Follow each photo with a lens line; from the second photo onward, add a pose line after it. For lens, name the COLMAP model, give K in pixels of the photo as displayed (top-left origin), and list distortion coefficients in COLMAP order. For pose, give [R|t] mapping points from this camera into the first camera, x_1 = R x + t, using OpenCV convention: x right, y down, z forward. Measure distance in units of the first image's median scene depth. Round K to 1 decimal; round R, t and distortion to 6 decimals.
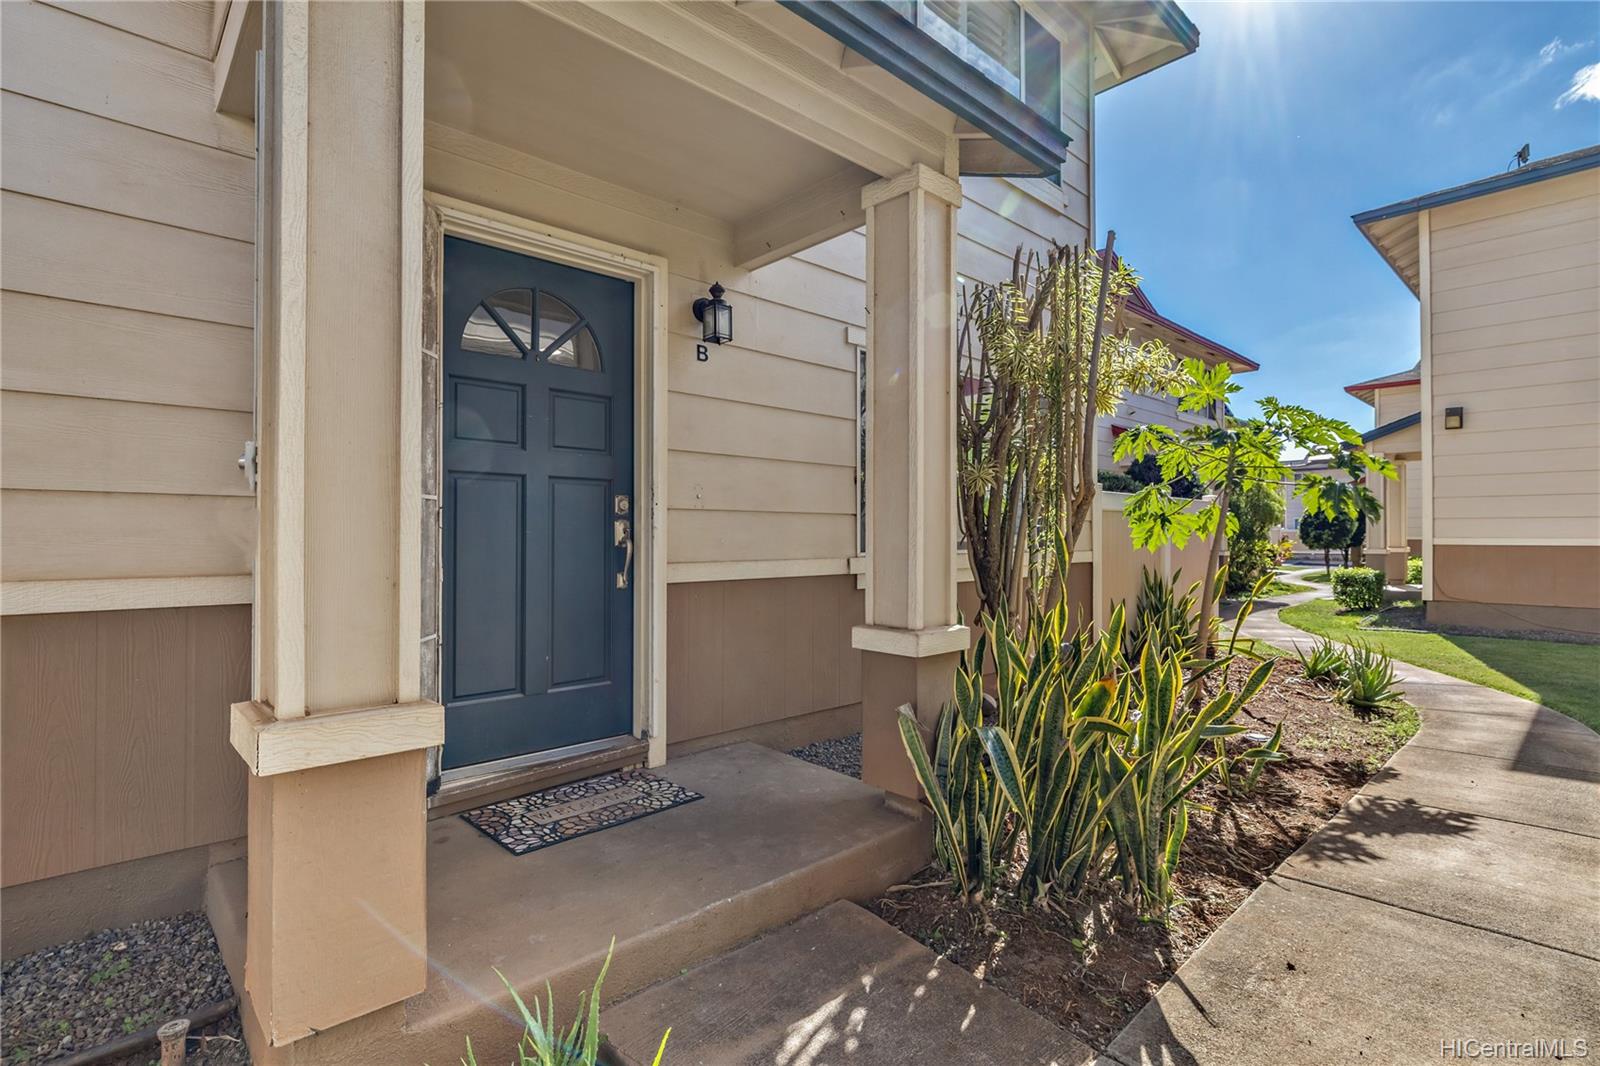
lens RADIAL K [[764.3, 0, 796.3], [0, 764.3, 530.5], [0, 0, 1]] dist [-0.005814, -0.000684]
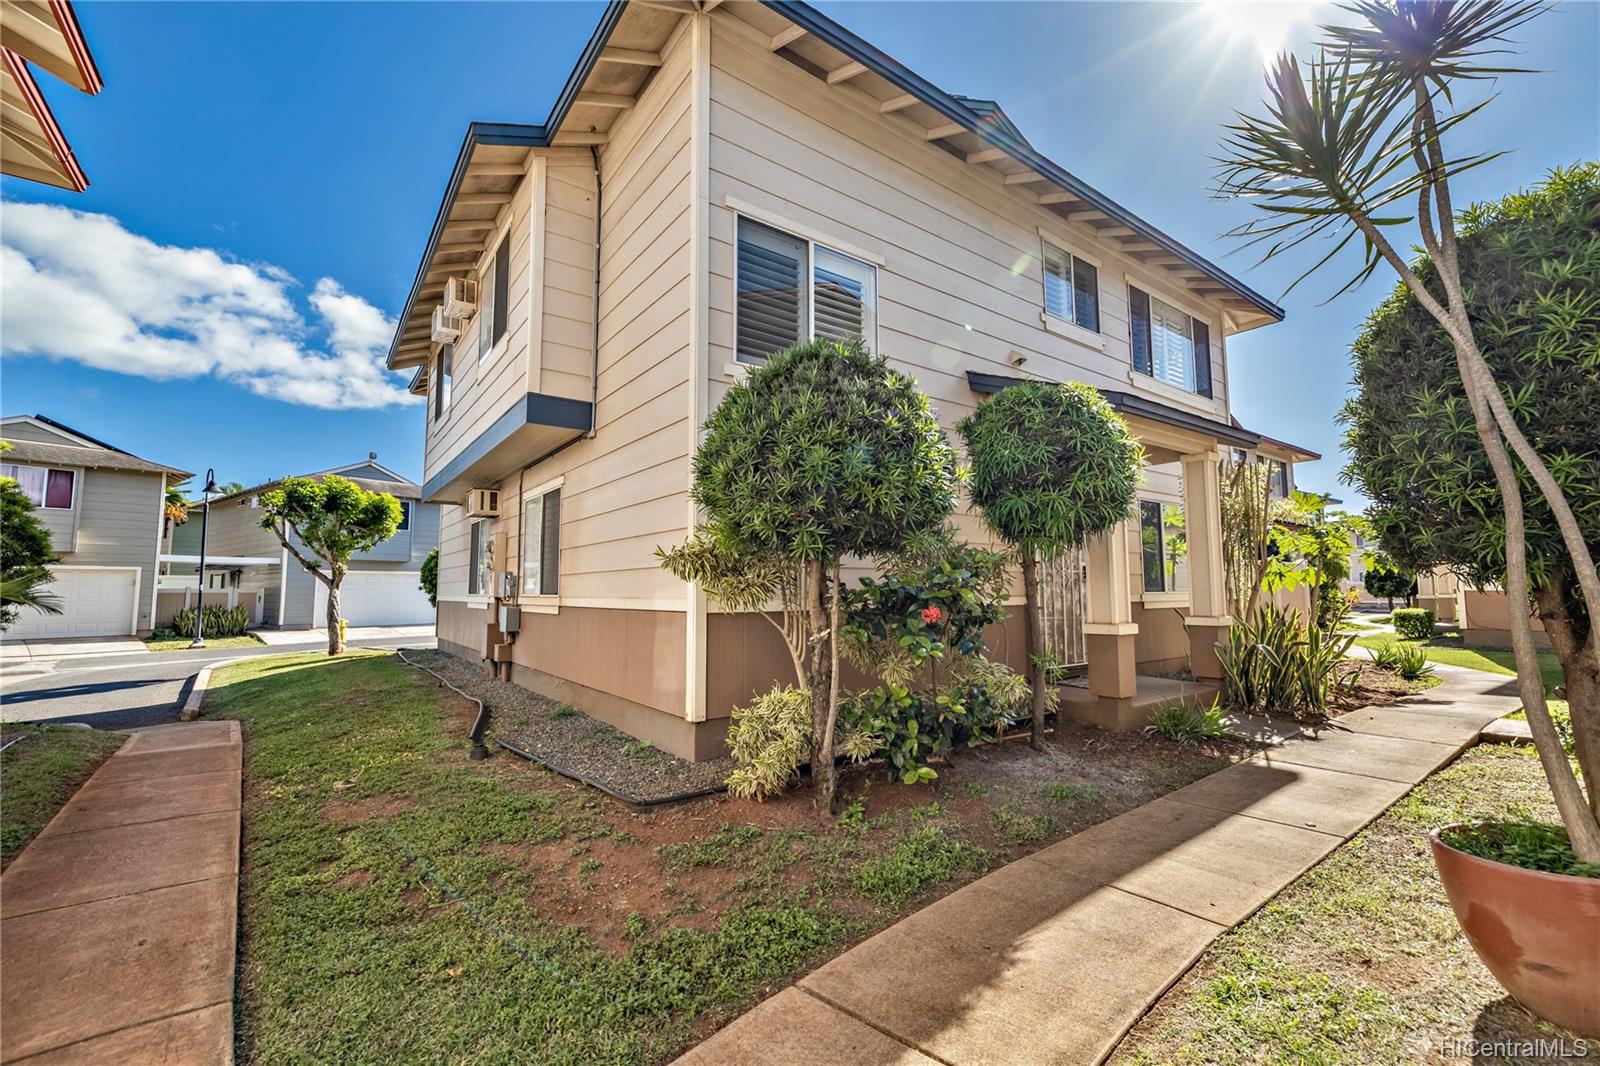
lens RADIAL K [[668.1, 0, 803.3], [0, 668.1, 528.4], [0, 0, 1]] dist [-0.002676, -0.000099]
pose [[0.993395, -0.014540, -0.113819, -0.392423], [0.004659, 0.996232, -0.086601, 0.005753], [0.114649, 0.085499, 0.989720, -0.596312]]
